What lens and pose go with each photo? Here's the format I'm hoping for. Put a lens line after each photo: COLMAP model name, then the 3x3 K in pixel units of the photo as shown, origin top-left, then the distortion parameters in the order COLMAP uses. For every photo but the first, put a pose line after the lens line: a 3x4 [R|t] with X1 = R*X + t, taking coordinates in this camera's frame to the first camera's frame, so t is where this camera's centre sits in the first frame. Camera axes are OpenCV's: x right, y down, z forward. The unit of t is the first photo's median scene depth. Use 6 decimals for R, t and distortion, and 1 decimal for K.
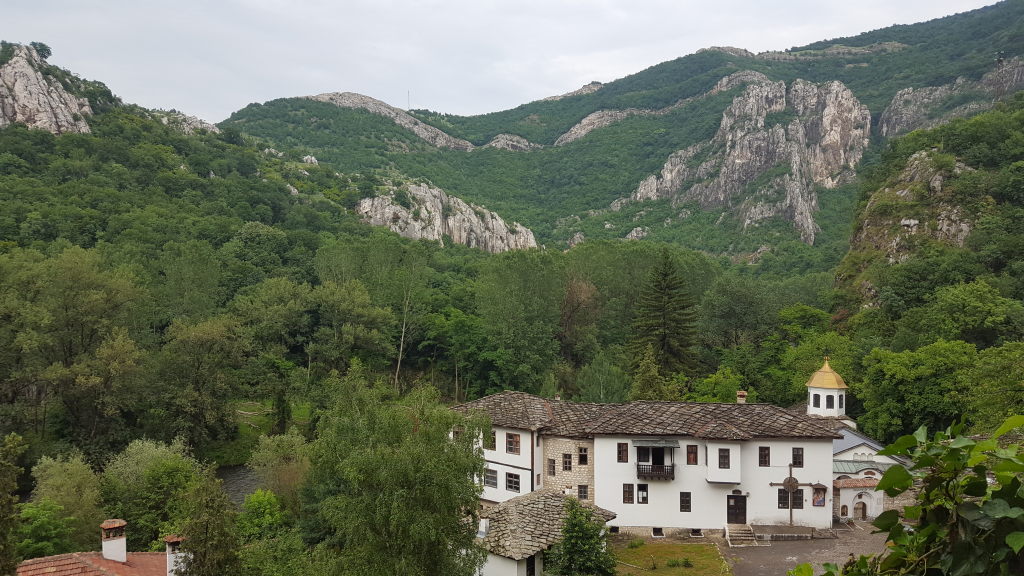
lens RADIAL K [[772.2, 0, 524.2], [0, 772.2, 294.8], [0, 0, 1]] dist [0.064546, -0.053540]
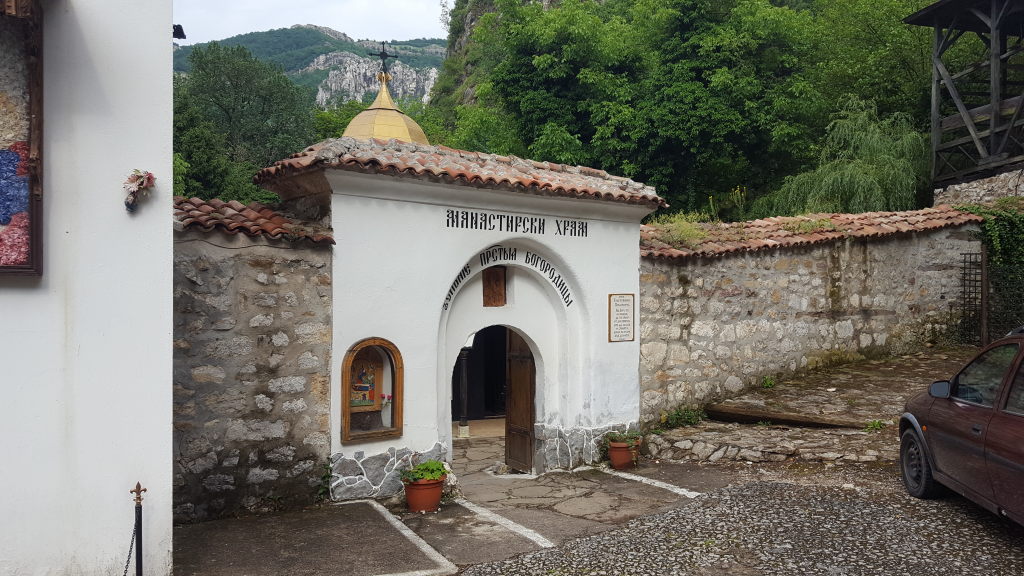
lens RADIAL K [[772.2, 0, 514.8], [0, 772.2, 294.2], [0, 0, 1]] dist [0.064546, -0.053540]
pose [[0.887023, 0.005128, 0.461696, 0.047469], [0.006653, 0.999693, -0.023886, 0.033445], [-0.461677, 0.024259, 0.886716, 0.112488]]
